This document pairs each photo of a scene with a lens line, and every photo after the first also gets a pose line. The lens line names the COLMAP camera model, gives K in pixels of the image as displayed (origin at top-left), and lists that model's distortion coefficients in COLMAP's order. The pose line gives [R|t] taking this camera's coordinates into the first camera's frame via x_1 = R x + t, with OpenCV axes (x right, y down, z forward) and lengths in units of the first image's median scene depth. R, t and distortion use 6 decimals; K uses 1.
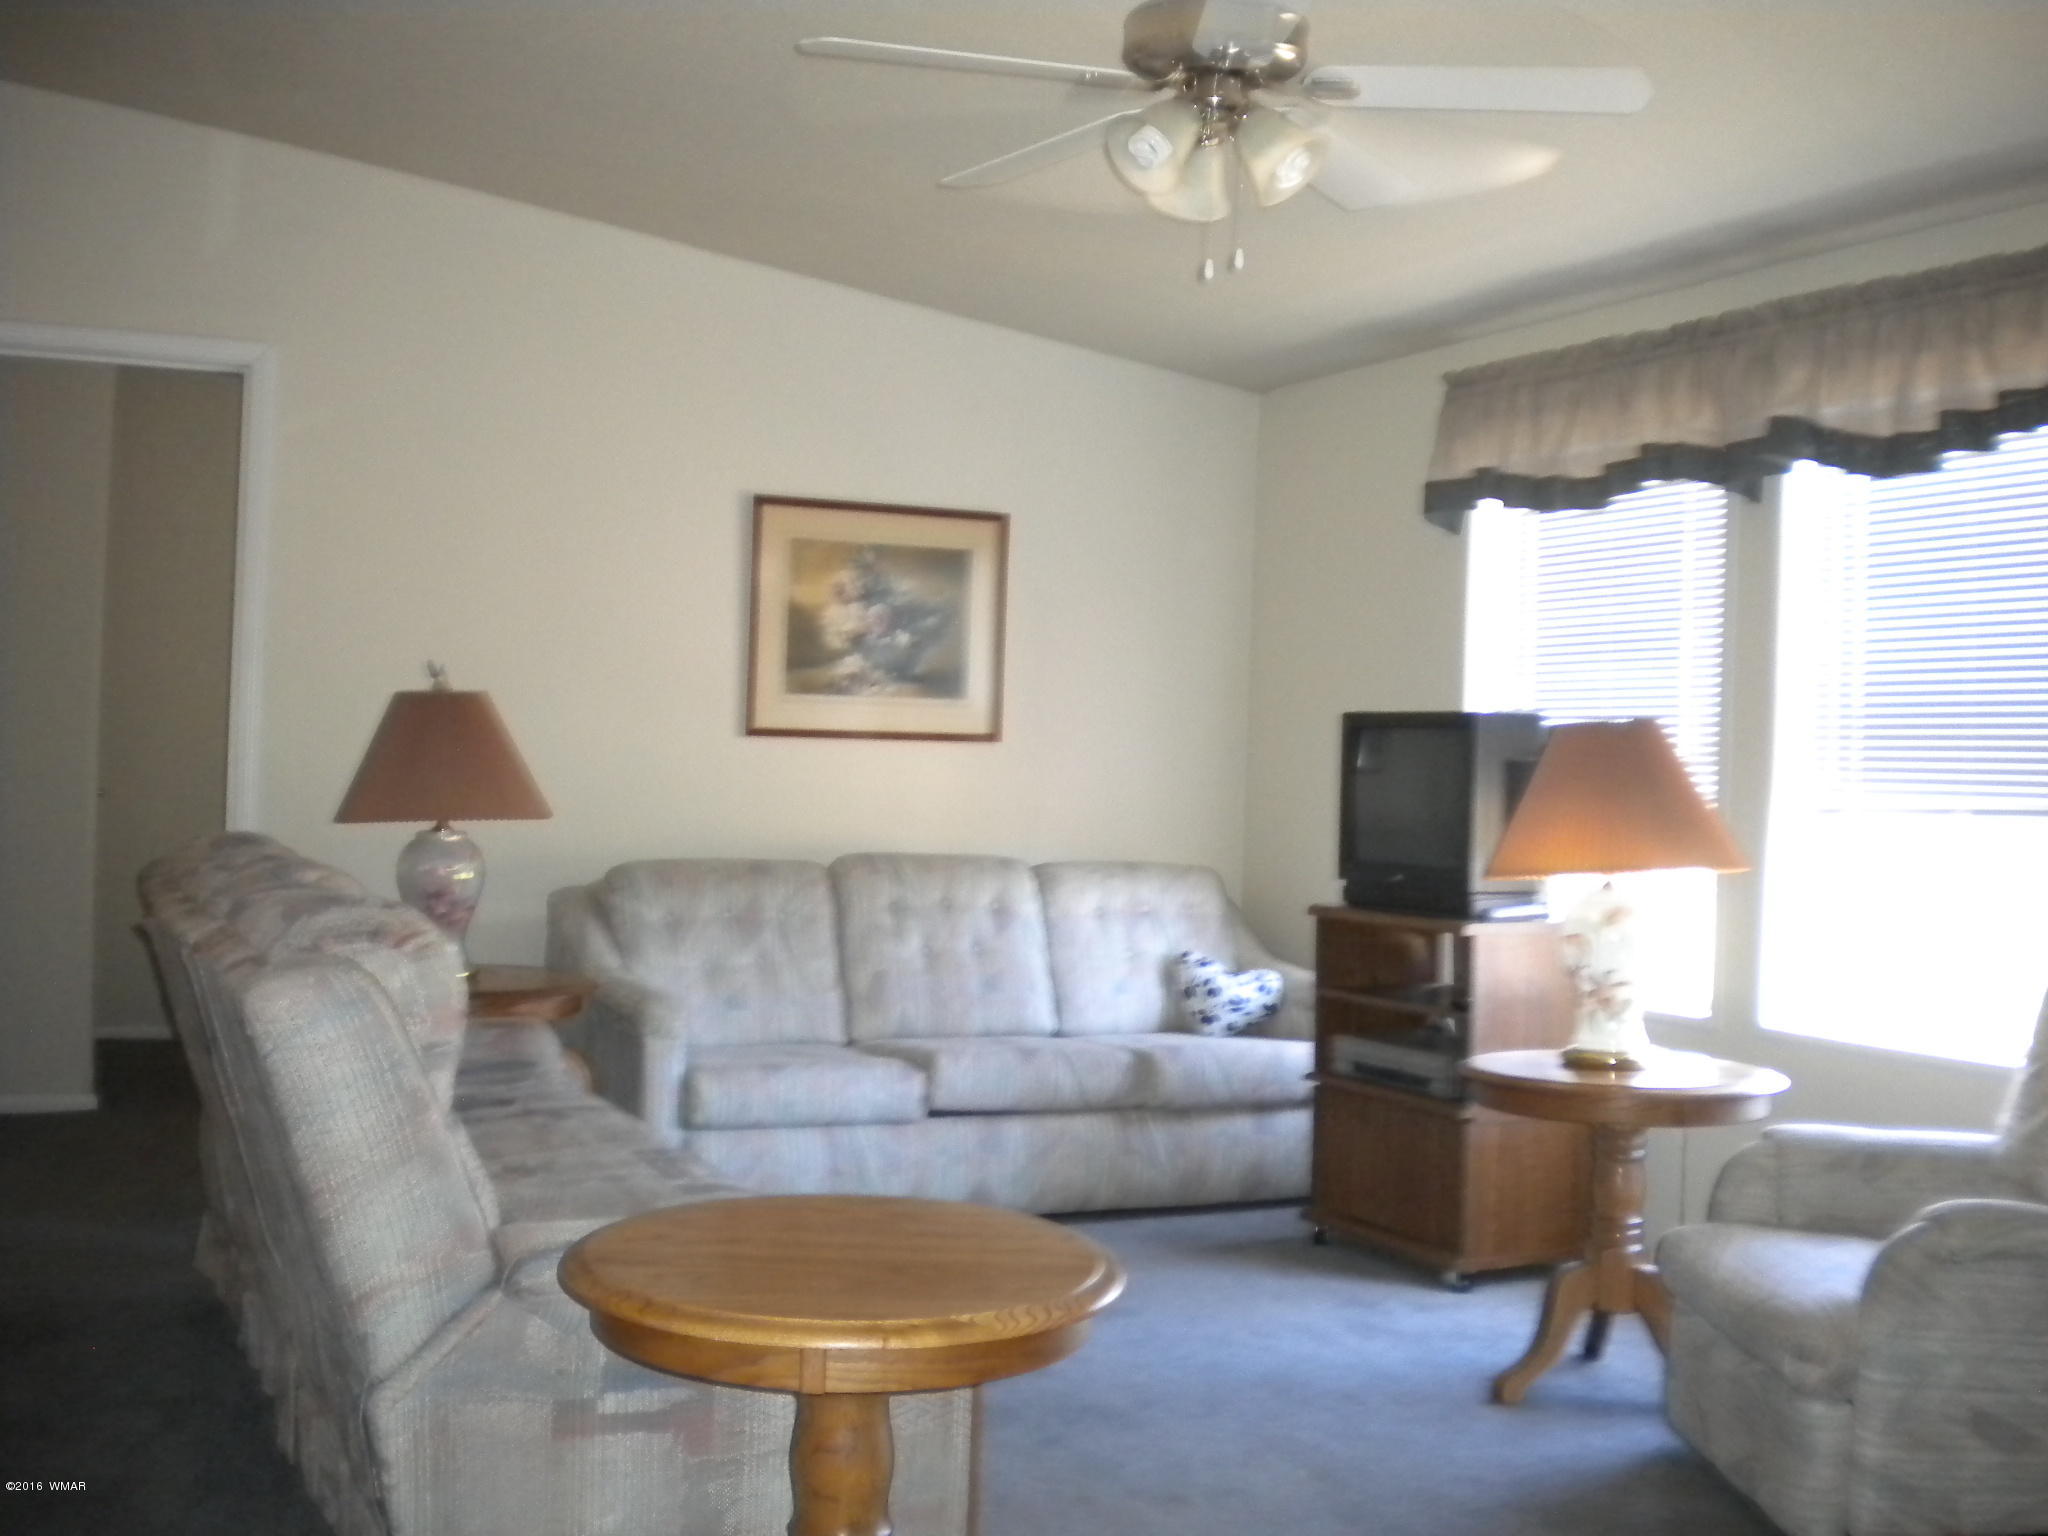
lens RADIAL K [[2127.9, 0, 1015.6], [0, 2127.9, 734.4], [0, 0, 1]] dist [-0.055162, -0.179479]
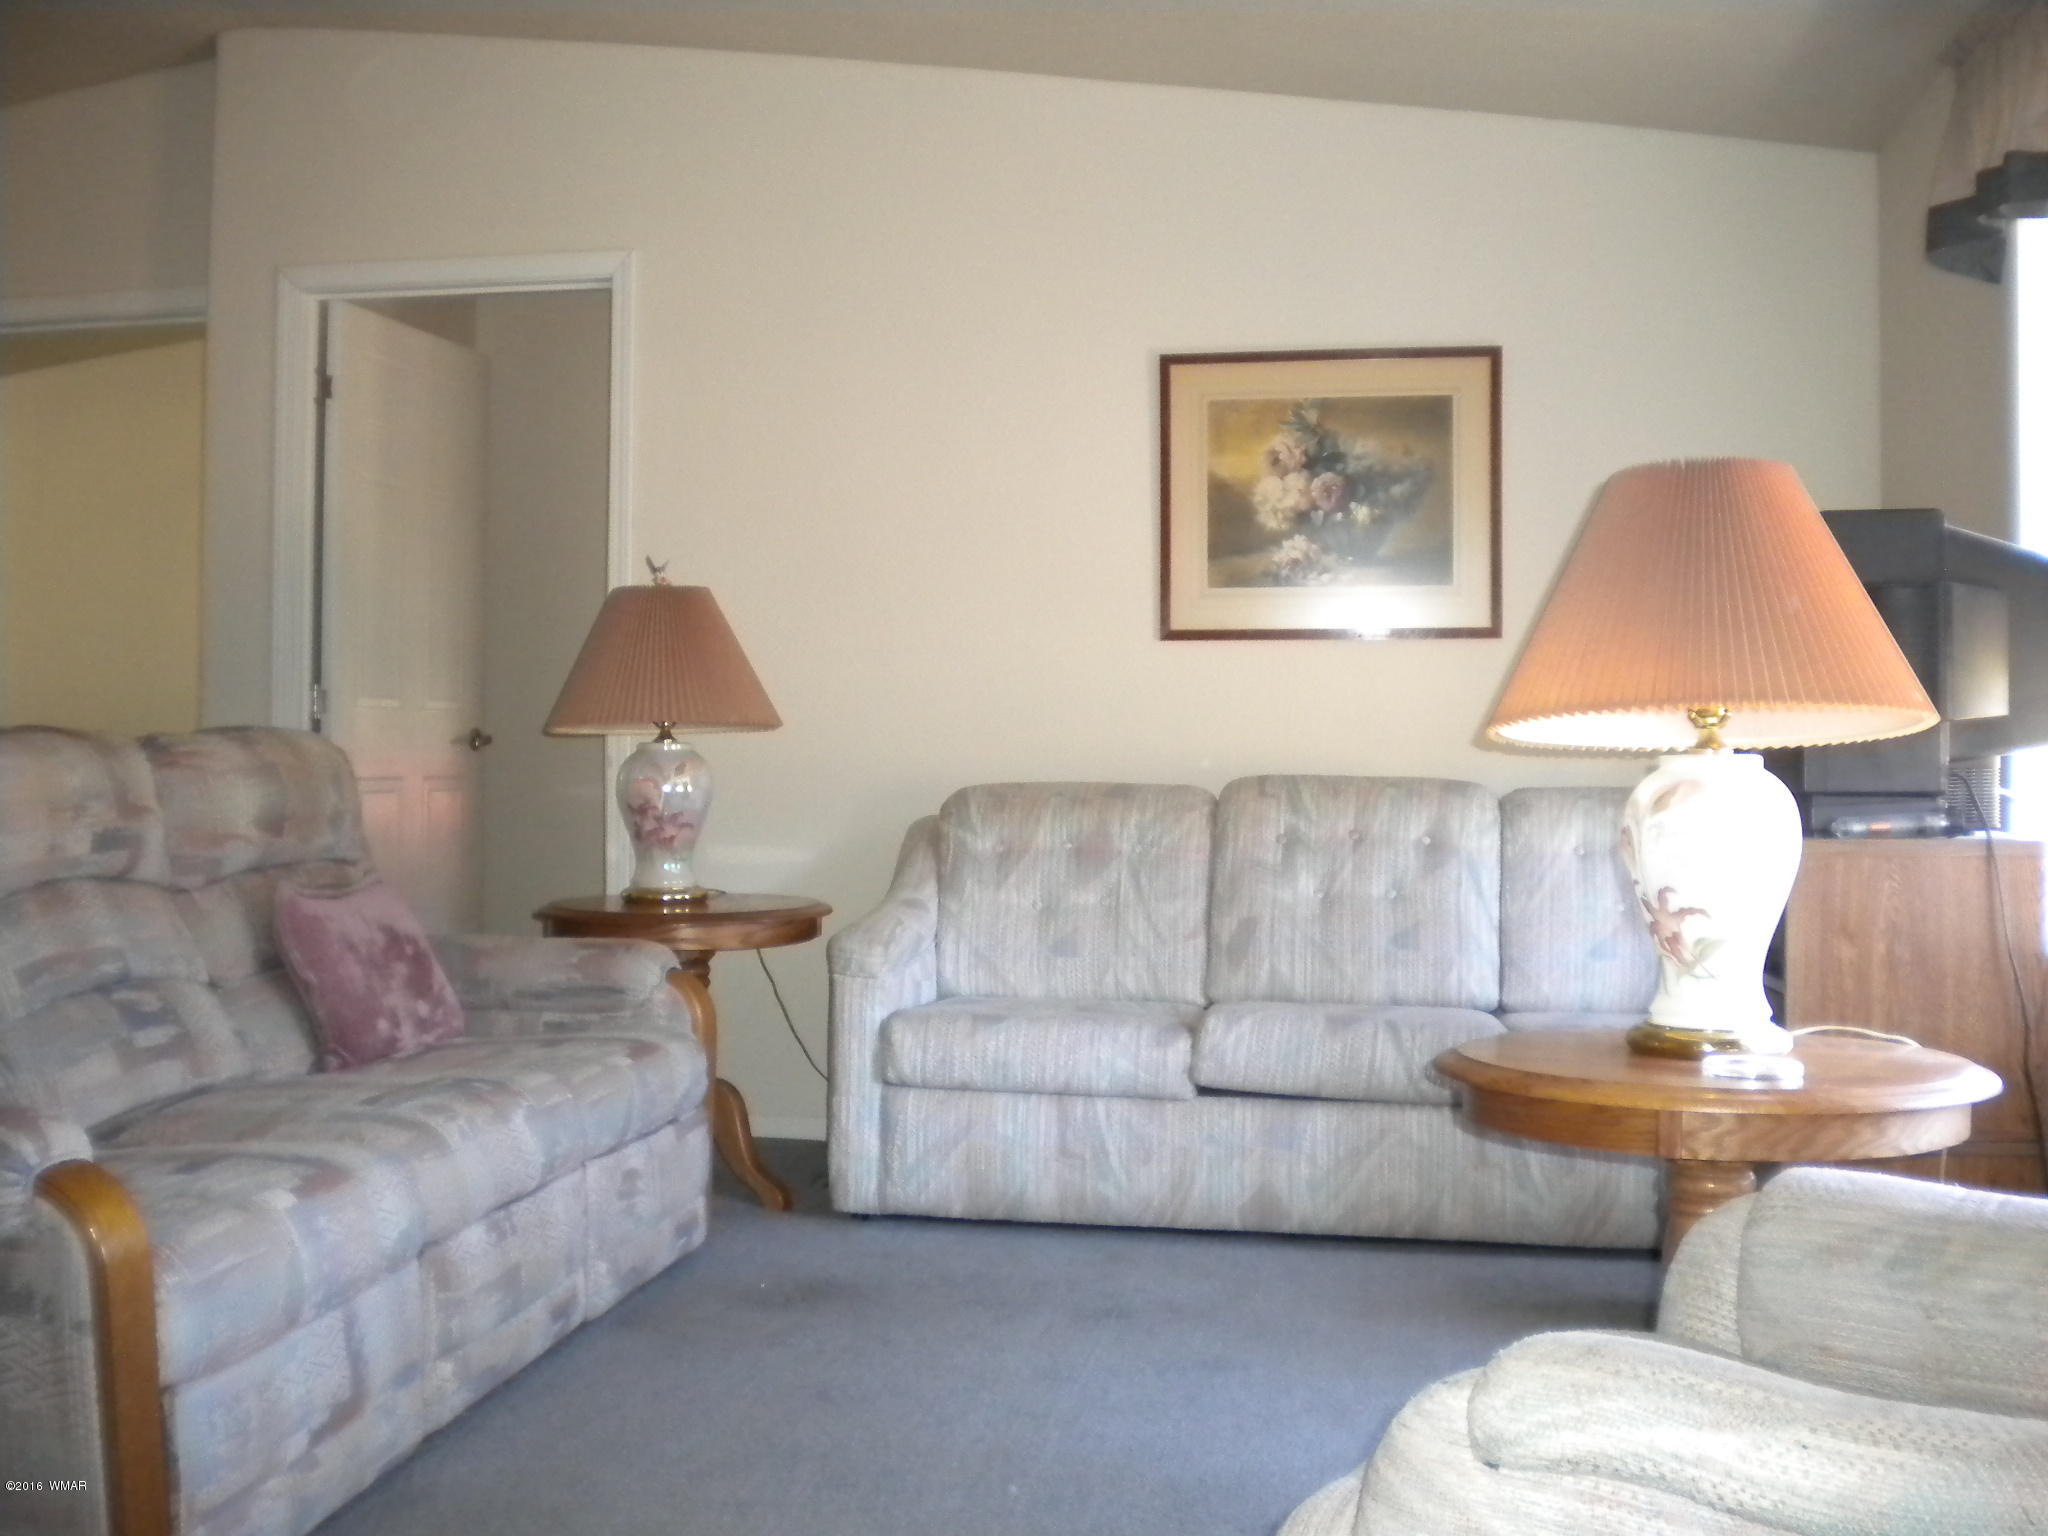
lens RADIAL K [[2127.9, 0, 1015.6], [0, 2127.9, 734.4], [0, 0, 1]] dist [-0.055162, -0.179479]
pose [[0.818362, -0.027043, -0.574066, 0.322785], [0.024317, 0.999627, -0.012425, 0.049065], [0.574188, -0.003792, 0.818714, 0.284762]]
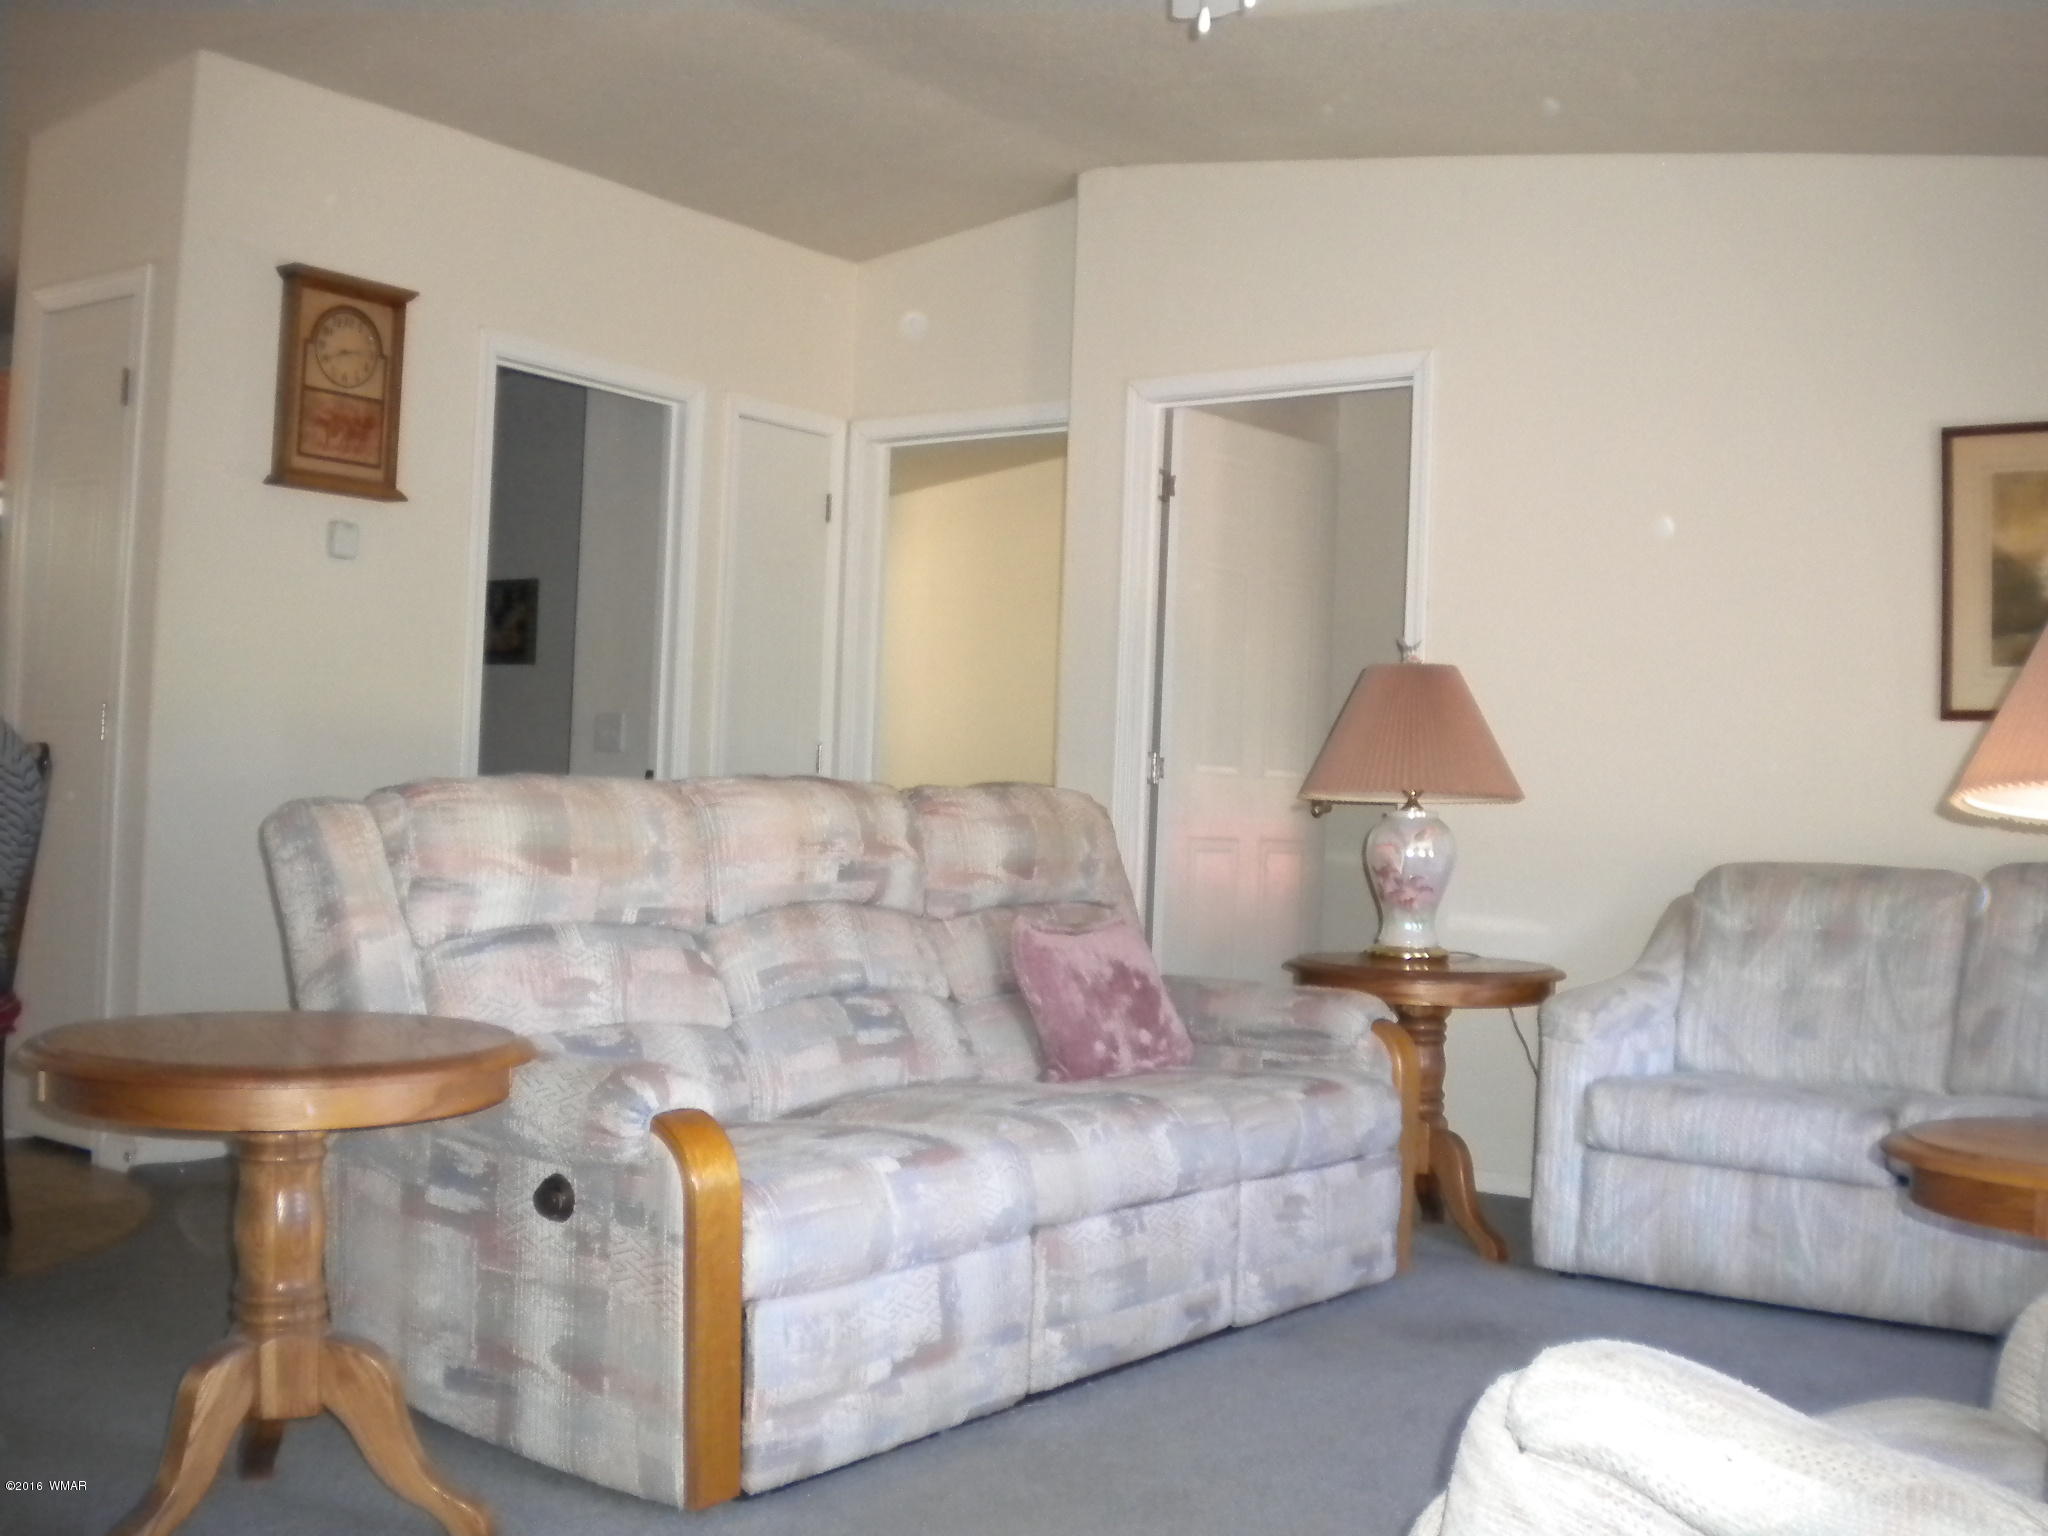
lens RADIAL K [[2129.9, 0, 1071.2], [0, 2129.9, 721.9], [0, 0, 1]] dist [-0.033521, -0.230225]
pose [[0.483903, -0.044744, -0.873977, 0.435910], [-0.013600, 0.998187, -0.058633, 0.055400], [0.875016, 0.040258, 0.482417, 0.328931]]
